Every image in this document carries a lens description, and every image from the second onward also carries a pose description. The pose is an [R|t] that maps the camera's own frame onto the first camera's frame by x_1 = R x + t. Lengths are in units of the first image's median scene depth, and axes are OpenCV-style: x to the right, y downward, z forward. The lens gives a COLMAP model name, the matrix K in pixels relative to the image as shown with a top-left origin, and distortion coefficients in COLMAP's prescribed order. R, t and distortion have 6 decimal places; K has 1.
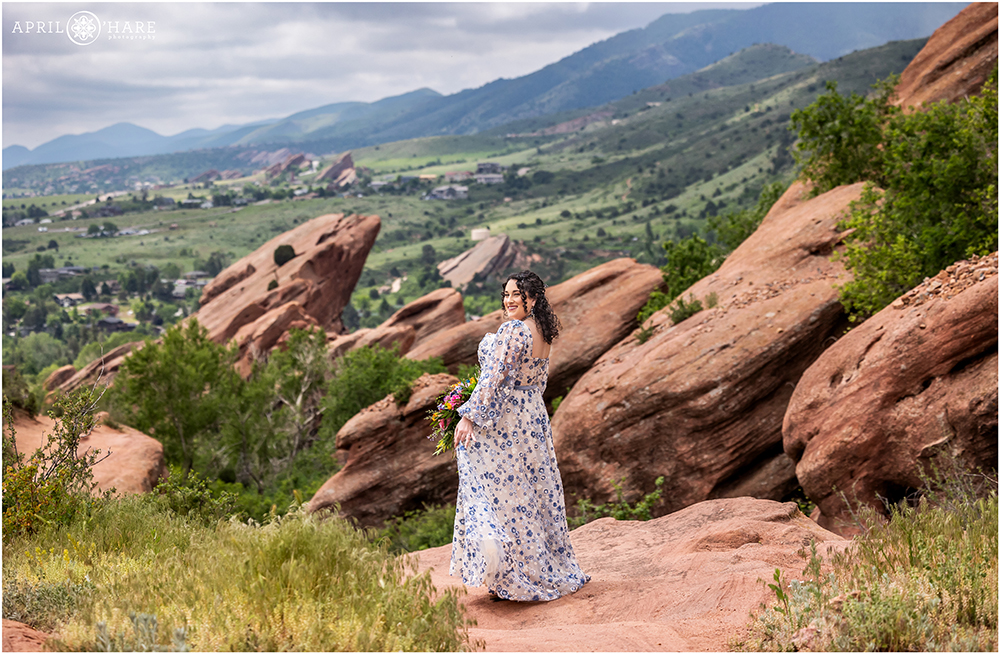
lens RADIAL K [[2618.0, 0, 471.3], [0, 2618.0, 314.8], [0, 0, 1]] dist [0.029580, 0.000000]
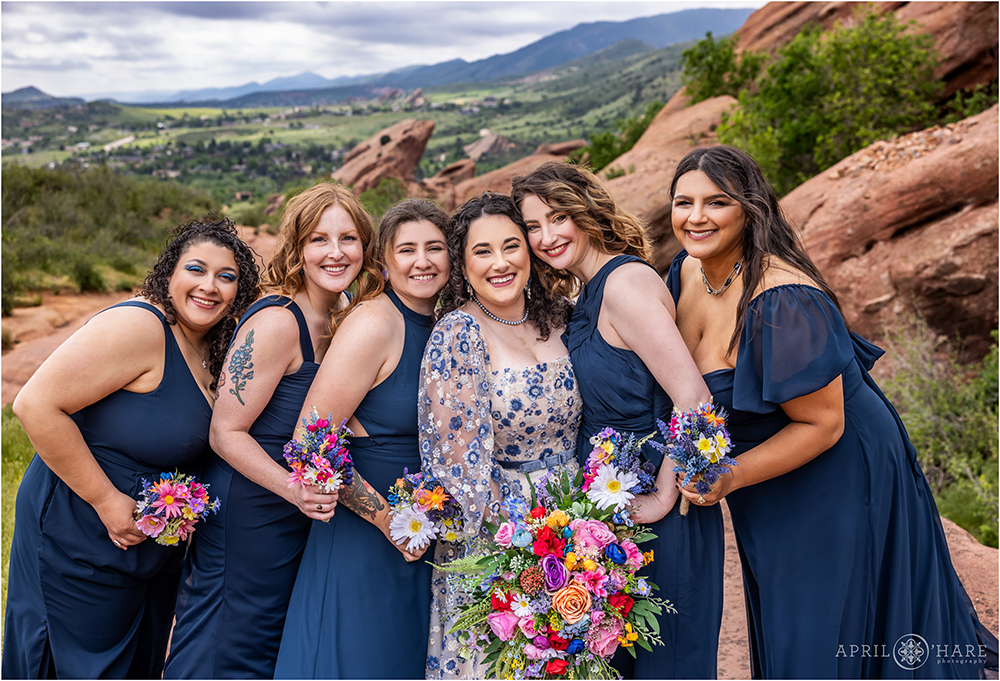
lens RADIAL K [[1277.4, 0, 506.0], [0, 1277.4, 339.2], [0, 0, 1]] dist [0.032836, 0.000000]
pose [[0.999497, 0.021587, 0.023230, 0.000592], [-0.024398, 0.991416, 0.128452, -0.000386], [-0.020258, -0.128954, 0.991444, 0.099145]]
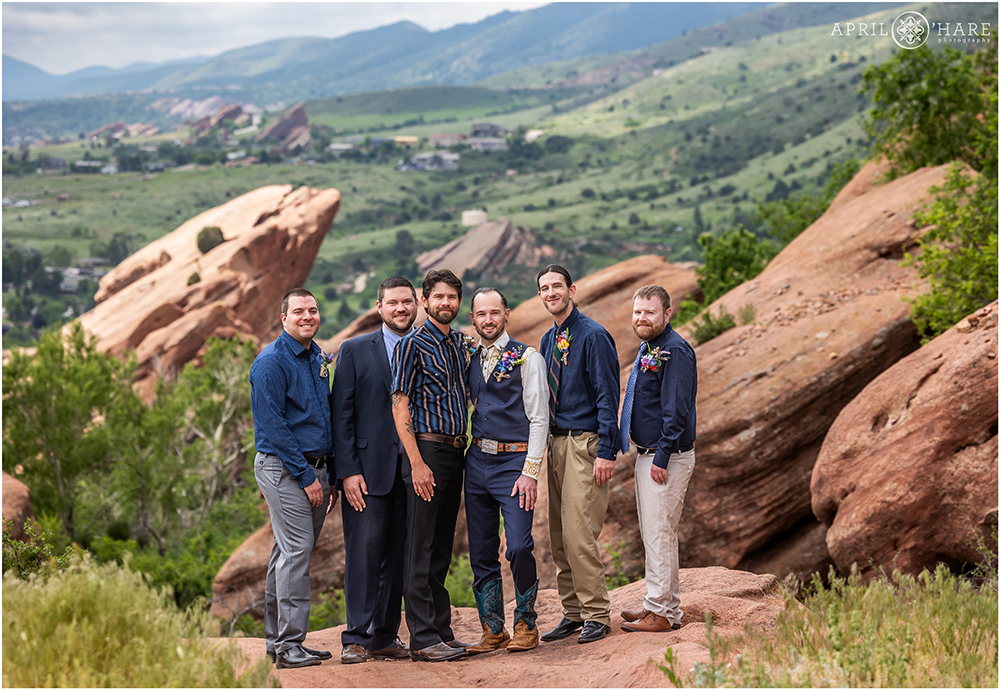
lens RADIAL K [[3477.3, 0, 501.9], [0, 3477.3, 352.7], [0, 0, 1]] dist [0.385075, 0.000000]
pose [[0.999659, 0.023143, 0.012114, 0.003396], [-0.023238, 0.999700, 0.007803, -0.000270], [-0.011930, -0.008081, 0.999896, -0.007475]]
